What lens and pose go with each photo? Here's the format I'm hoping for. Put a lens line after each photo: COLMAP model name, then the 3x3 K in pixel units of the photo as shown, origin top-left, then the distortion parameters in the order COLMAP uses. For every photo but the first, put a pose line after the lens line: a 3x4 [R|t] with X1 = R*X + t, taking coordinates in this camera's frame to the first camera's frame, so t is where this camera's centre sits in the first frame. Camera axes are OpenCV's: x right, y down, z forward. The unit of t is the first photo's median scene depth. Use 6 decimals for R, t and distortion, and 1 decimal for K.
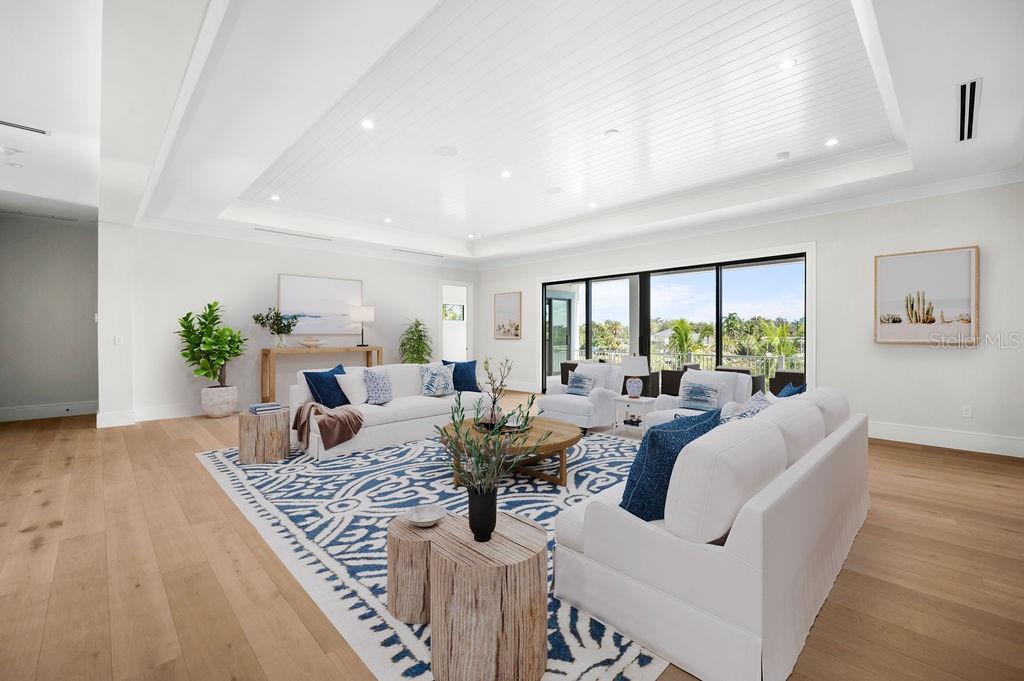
lens RADIAL K [[421.2, 0, 513.6], [0, 421.2, 337.1], [0, 0, 1]] dist [-0.001612, 0.000055]
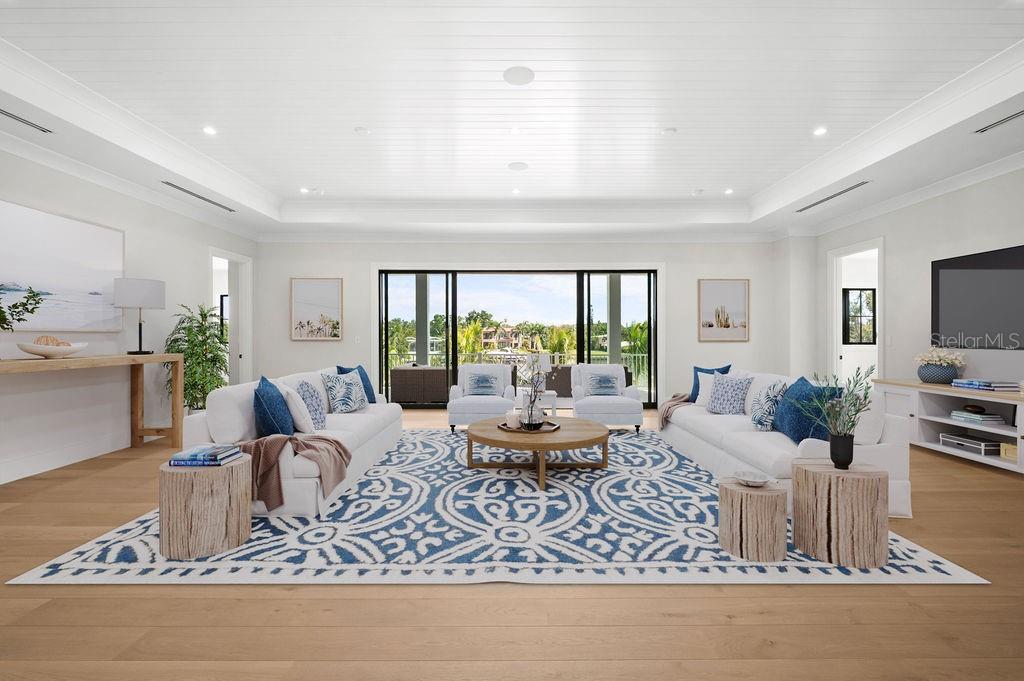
lens RADIAL K [[459.9, 0, 511.9], [0, 459.9, 339.1], [0, 0, 1]] dist [-0.002686, -0.000255]
pose [[0.708180, -0.002409, 0.706028, -0.920053], [0.004300, 0.999990, -0.000900, 0.011791], [-0.706019, 0.003673, 0.708184, 0.310543]]
